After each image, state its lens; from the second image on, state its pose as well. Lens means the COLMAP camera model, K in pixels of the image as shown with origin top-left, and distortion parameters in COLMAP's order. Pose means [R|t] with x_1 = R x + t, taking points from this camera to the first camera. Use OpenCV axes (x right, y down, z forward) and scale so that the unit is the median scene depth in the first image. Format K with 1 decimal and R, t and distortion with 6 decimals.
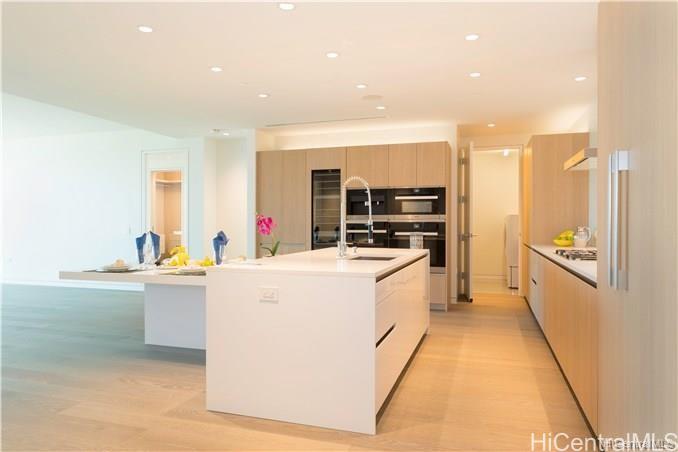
lens RADIAL K [[454.3, 0, 339.0], [0, 454.3, 226.0], [0, 0, 1]] dist [-0.000857, 0.002050]
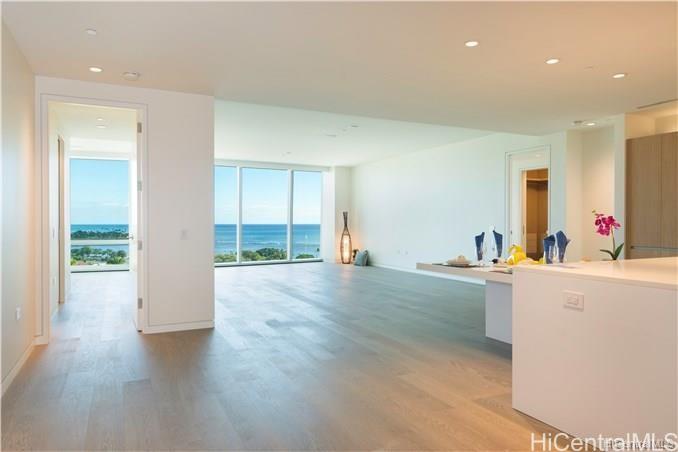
lens RADIAL K [[454.3, 0, 339.0], [0, 454.3, 226.0], [0, 0, 1]] dist [-0.000857, 0.002050]
pose [[0.701019, 0.004960, -0.713126, 0.088276], [-0.003792, 0.999988, 0.003228, -0.000411], [0.713133, 0.000441, 0.701029, 0.010197]]
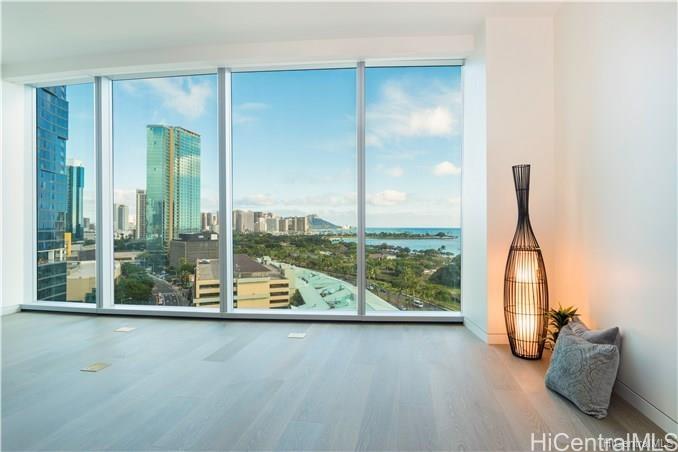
lens RADIAL K [[367.2, 0, 339.0], [0, 367.2, 226.0], [0, 0, 1]] dist [-0.000890, -0.000414]
pose [[0.132054, 0.000234, -0.991243, -1.250409], [-0.011860, 0.999929, -0.001344, 0.026689], [0.991172, 0.011934, 0.132047, 1.541484]]
